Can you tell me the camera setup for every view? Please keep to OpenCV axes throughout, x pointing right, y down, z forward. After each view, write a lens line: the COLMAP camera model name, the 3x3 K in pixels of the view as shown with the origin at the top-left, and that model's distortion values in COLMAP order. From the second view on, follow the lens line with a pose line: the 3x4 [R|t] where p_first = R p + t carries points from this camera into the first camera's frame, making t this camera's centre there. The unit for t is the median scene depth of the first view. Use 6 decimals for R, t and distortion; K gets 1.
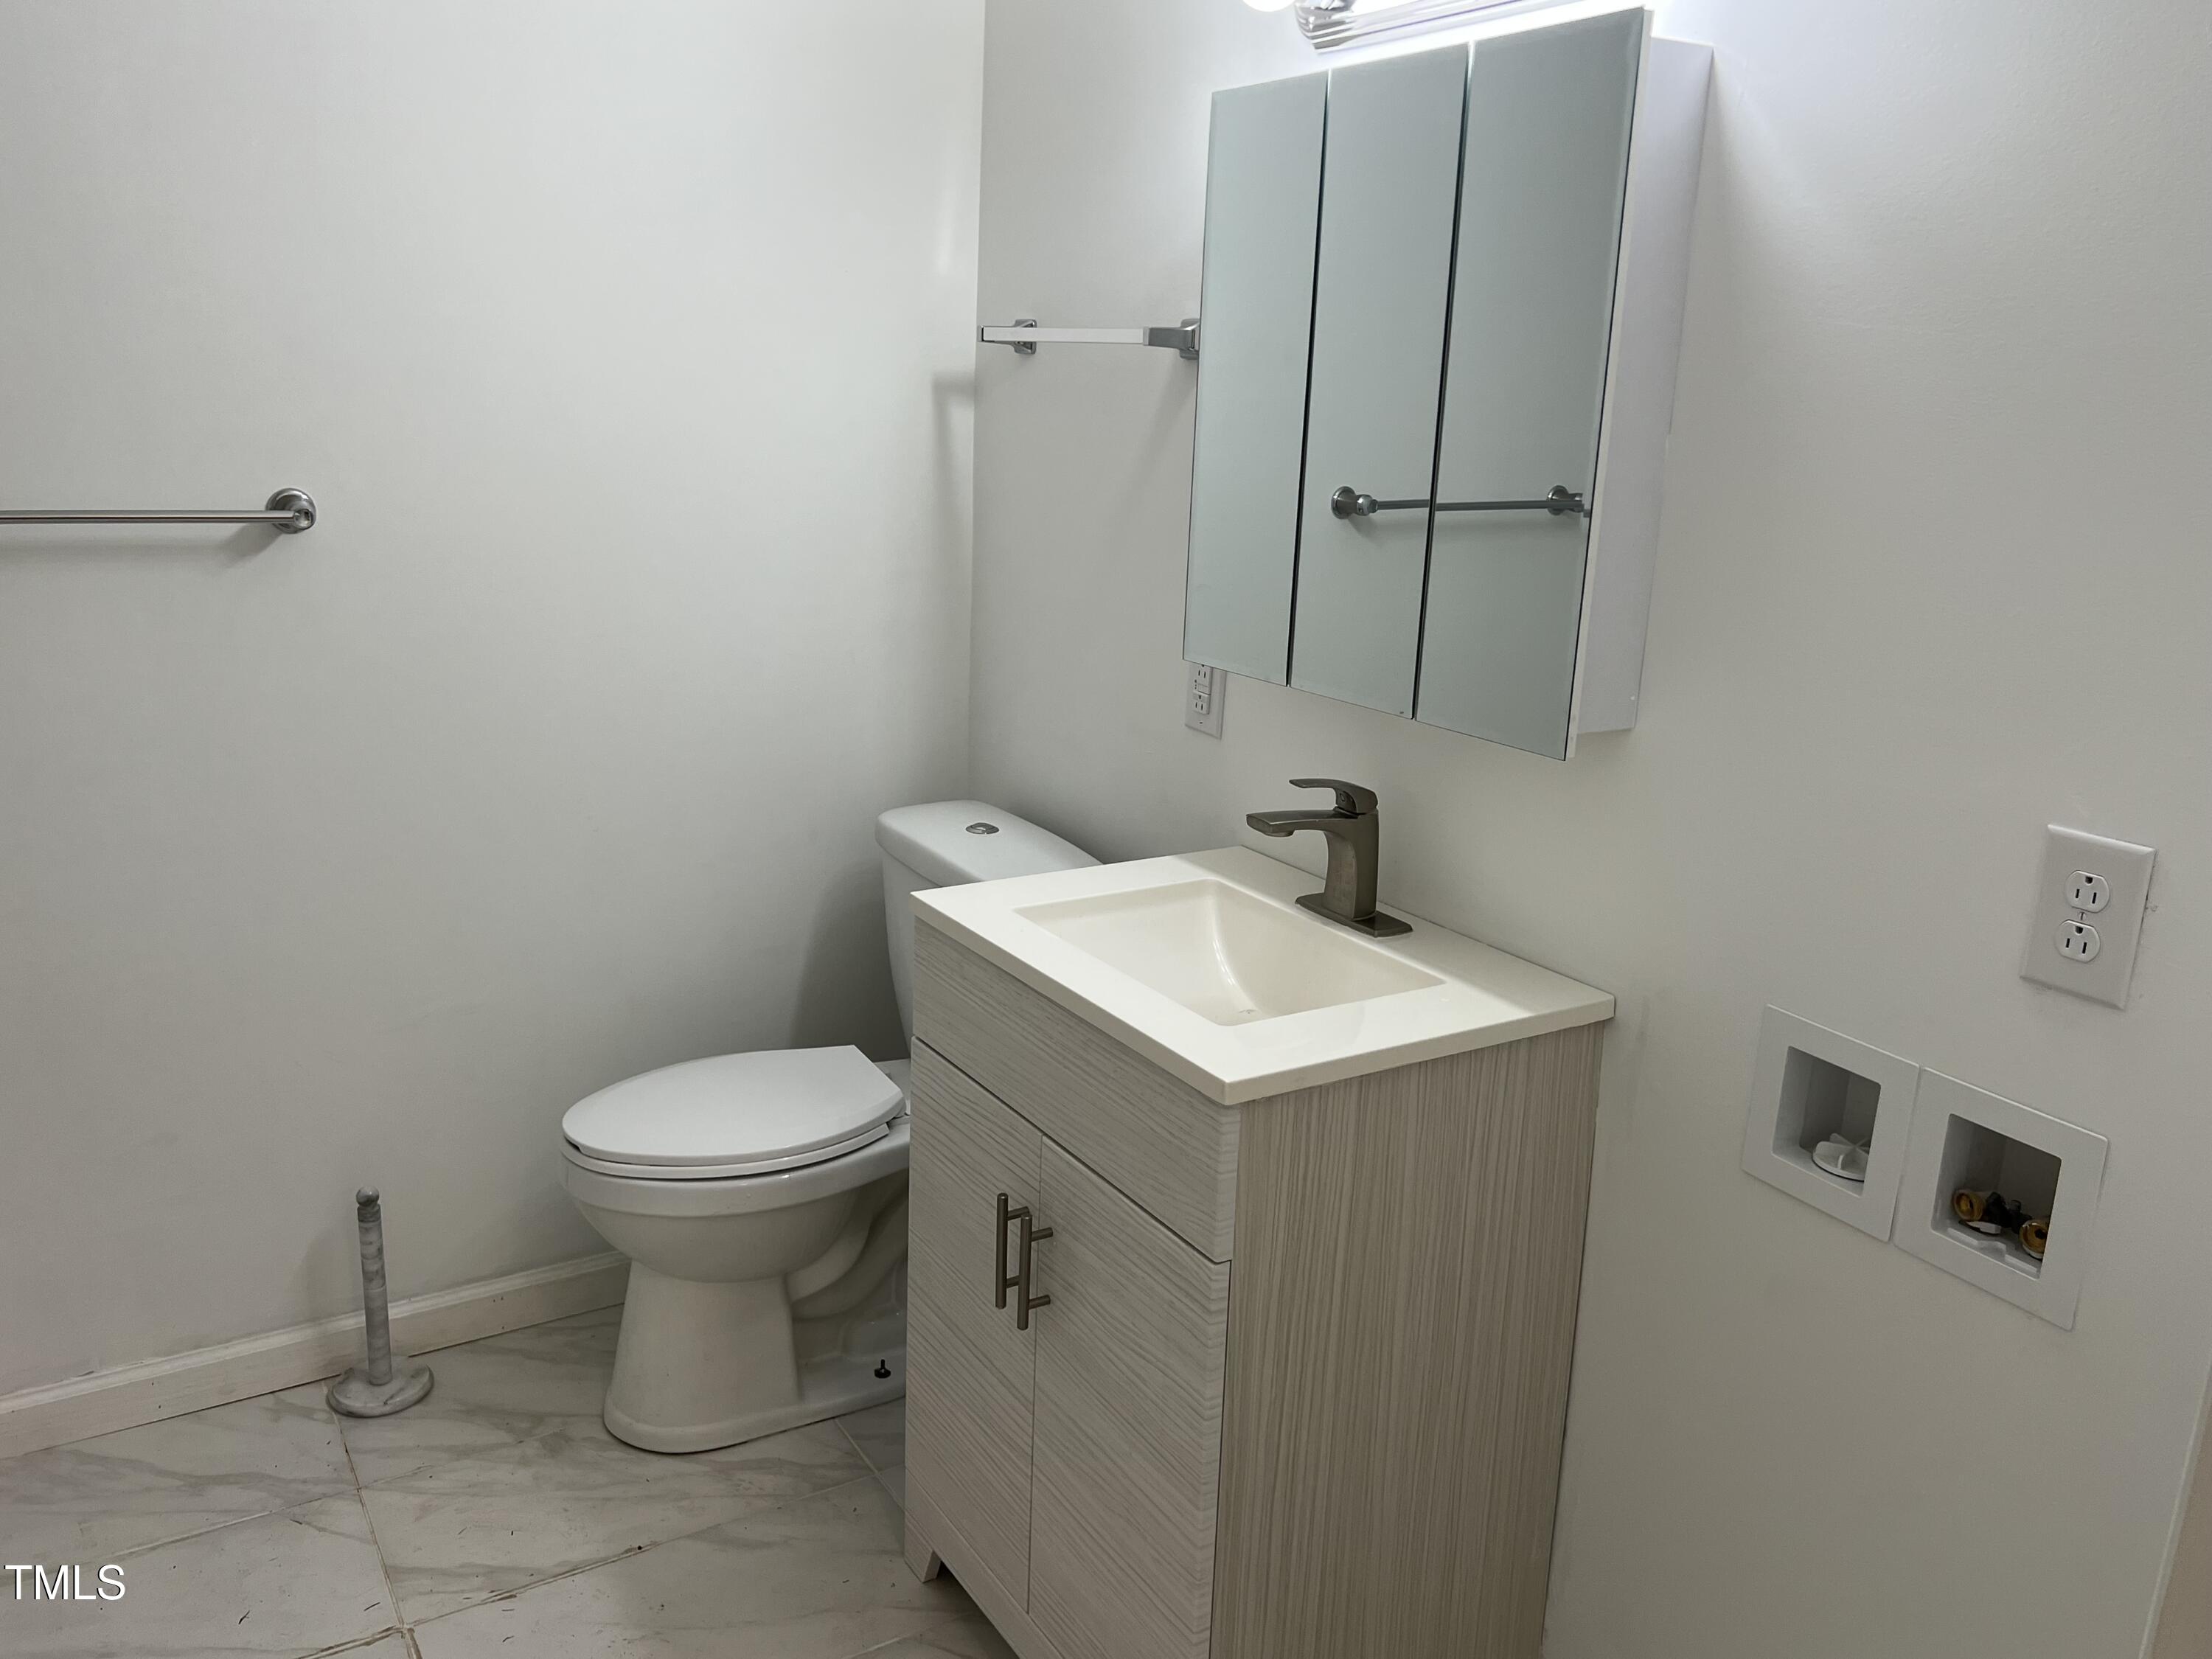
lens RADIAL K [[1714.2, 0, 1106.0], [0, 1714.2, 829.5], [0, 0, 1]] dist [-0.003379, -0.048144]
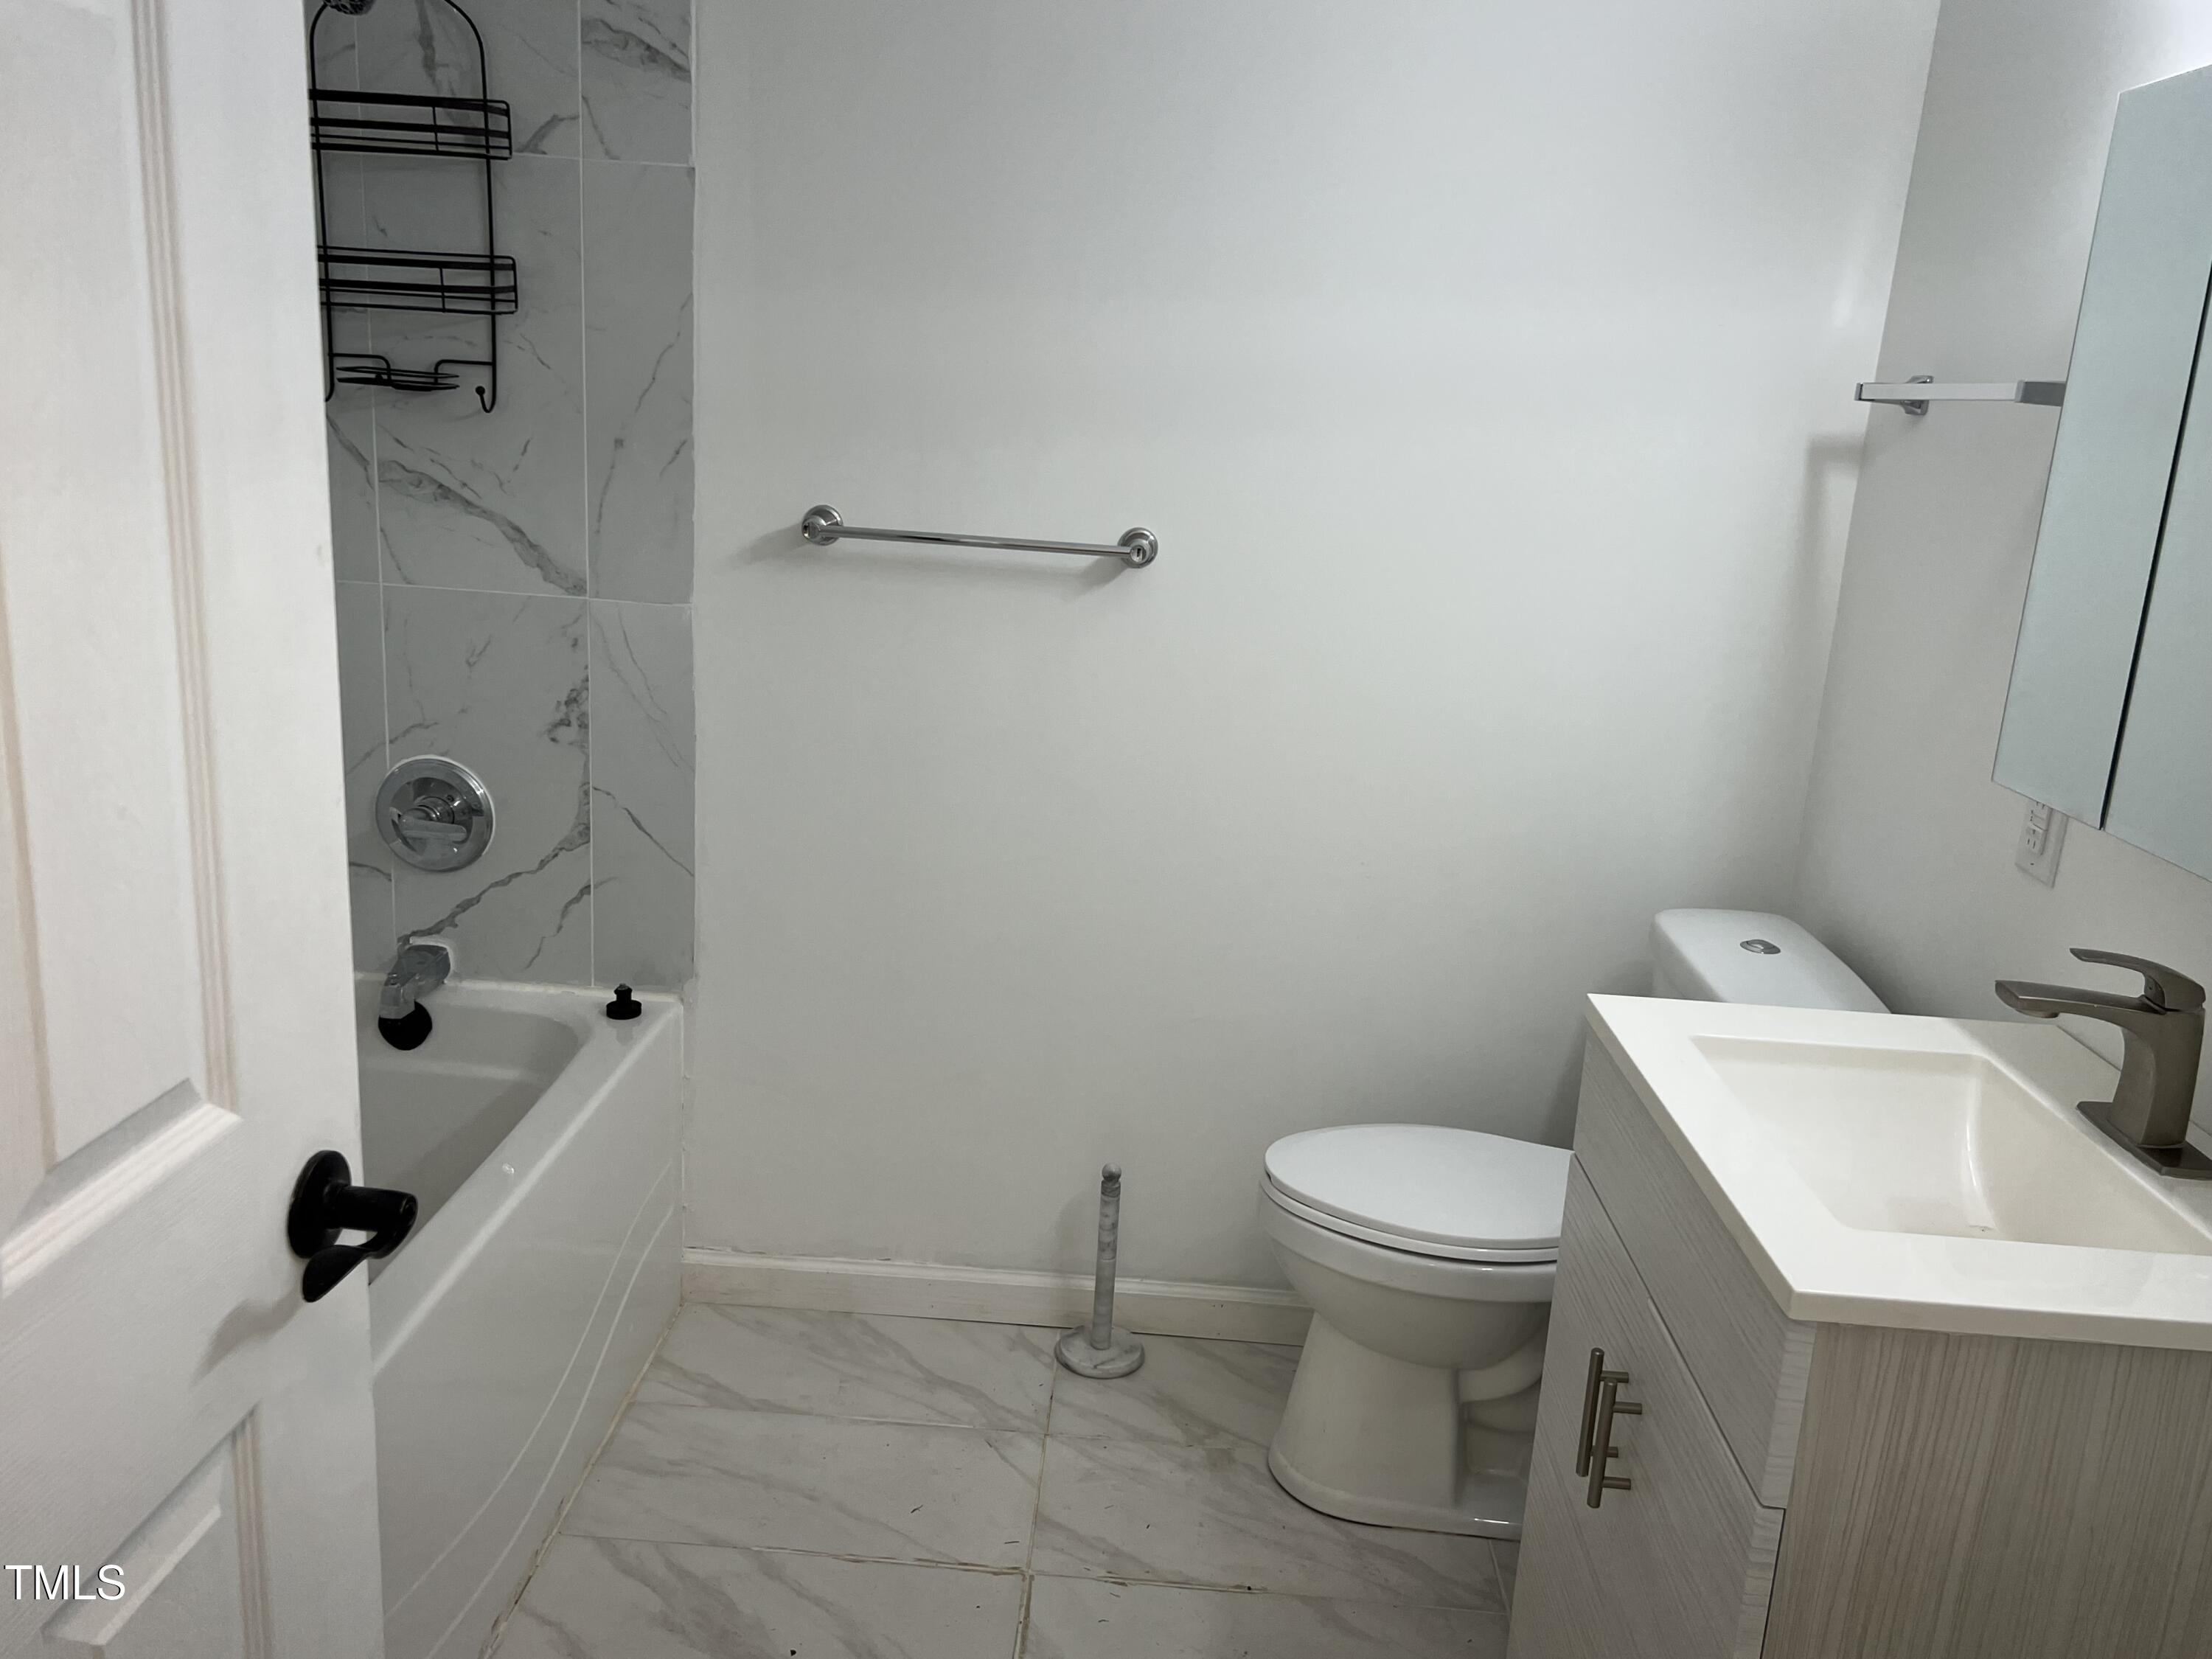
lens RADIAL K [[1714.2, 0, 1106.0], [0, 1714.2, 829.5], [0, 0, 1]] dist [-0.003379, -0.048144]
pose [[0.810172, 0.152307, -0.566060, 0.147560], [-0.175900, 0.984321, 0.013091, -0.012318], [0.559179, 0.088964, 0.824260, 0.087889]]
